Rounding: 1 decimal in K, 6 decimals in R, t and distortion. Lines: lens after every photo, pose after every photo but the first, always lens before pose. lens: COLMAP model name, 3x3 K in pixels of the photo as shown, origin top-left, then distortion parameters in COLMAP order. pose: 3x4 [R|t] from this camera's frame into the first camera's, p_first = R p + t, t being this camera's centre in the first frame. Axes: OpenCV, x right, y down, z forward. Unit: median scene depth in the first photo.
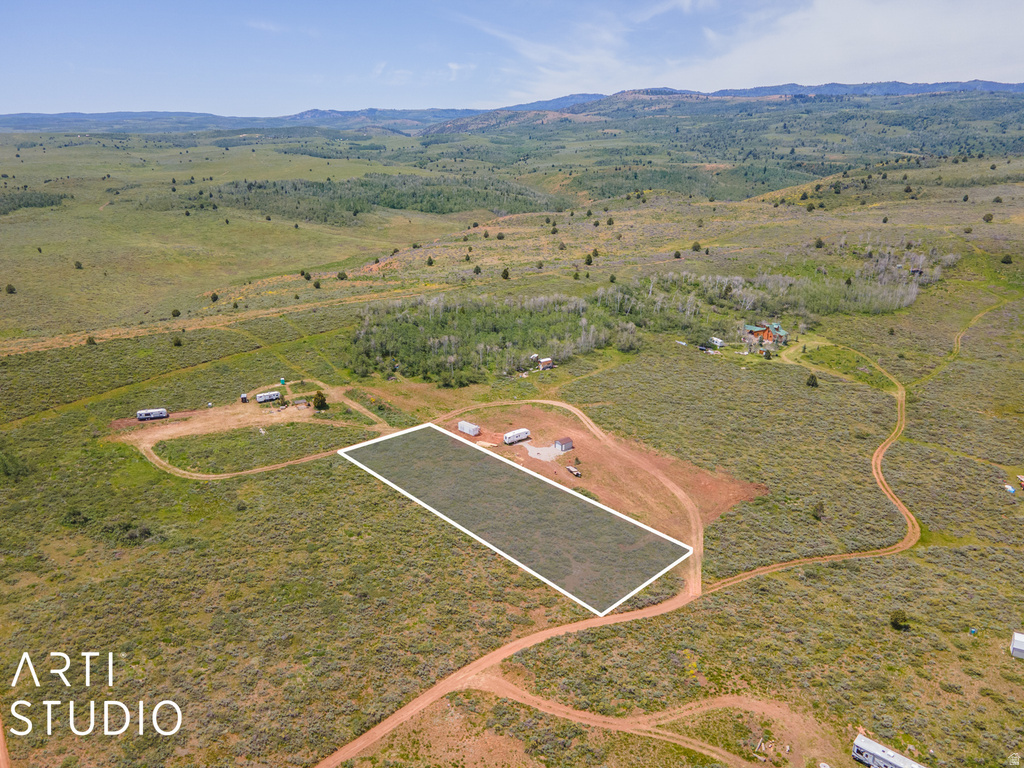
lens RADIAL K [[747.3, 0, 502.5], [0, 747.3, 376.7], [0, 0, 1]] dist [0.028624, 0.025301]
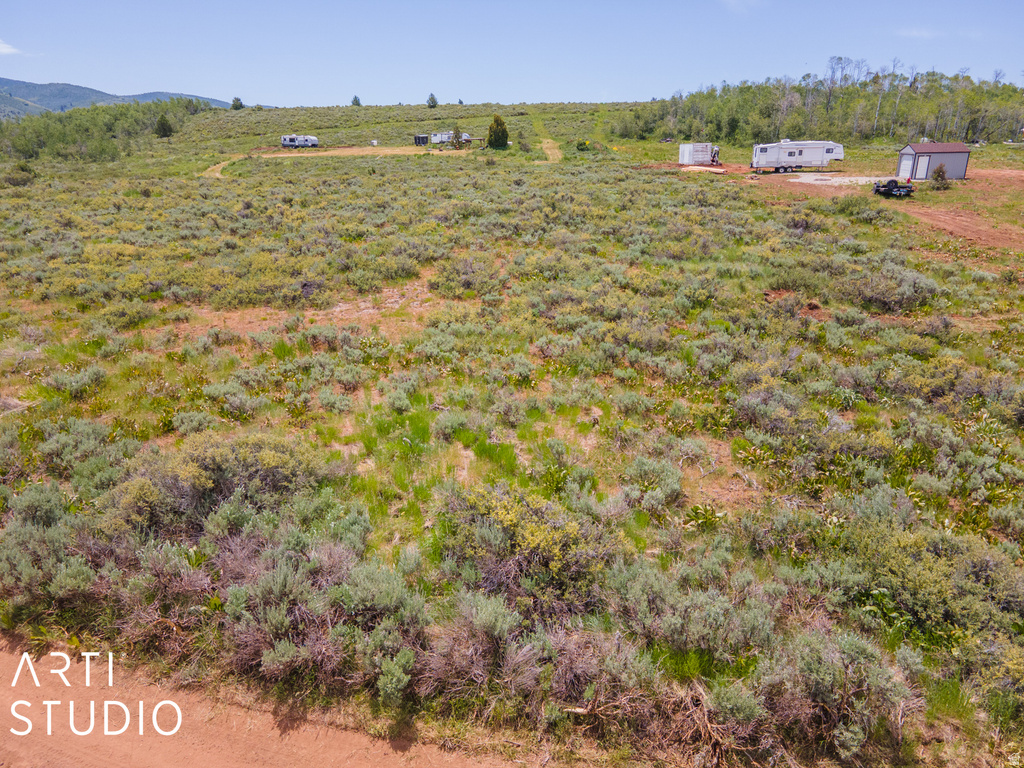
lens RADIAL K [[747.3, 0, 502.5], [0, 747.3, 376.7], [0, 0, 1]] dist [0.028624, 0.025301]
pose [[0.733702, 0.204076, -0.648100, 0.158113], [-0.218198, 0.974077, 0.059703, 0.178800], [0.643483, 0.097610, 0.759211, 0.627616]]
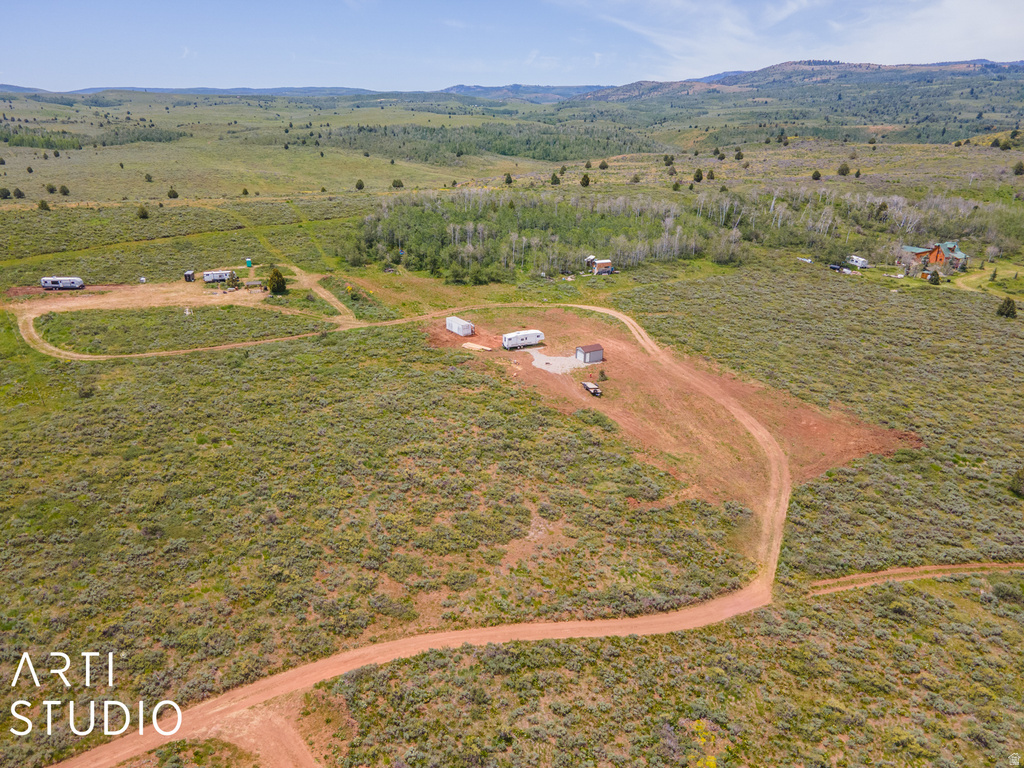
lens RADIAL K [[747.3, 0, 502.5], [0, 747.3, 376.7], [0, 0, 1]] dist [0.028624, 0.025301]
pose [[0.983302, 0.076149, -0.165282, 0.109146], [-0.072358, 0.996961, 0.028845, 0.090942], [0.166977, -0.016404, 0.985824, 0.317506]]
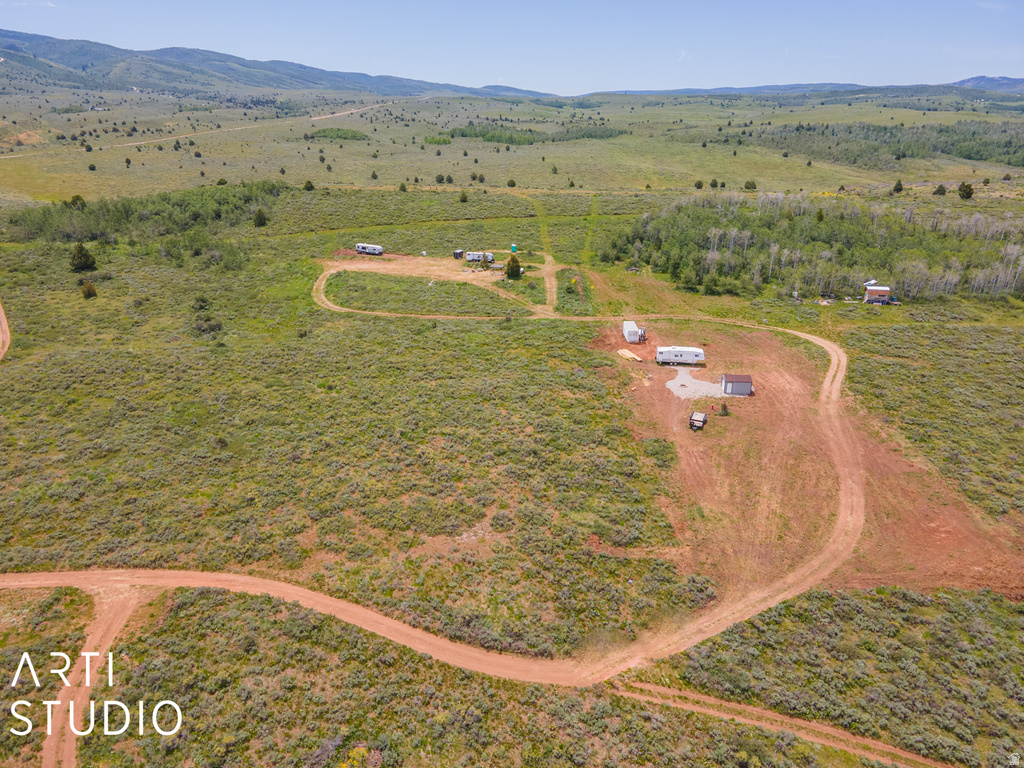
lens RADIAL K [[747.3, 0, 502.5], [0, 747.3, 376.7], [0, 0, 1]] dist [0.028624, 0.025301]
pose [[0.719176, 0.252928, -0.647158, 0.302615], [-0.234239, 0.965126, 0.116892, 0.055752], [0.654154, 0.067523, 0.753341, 0.420028]]
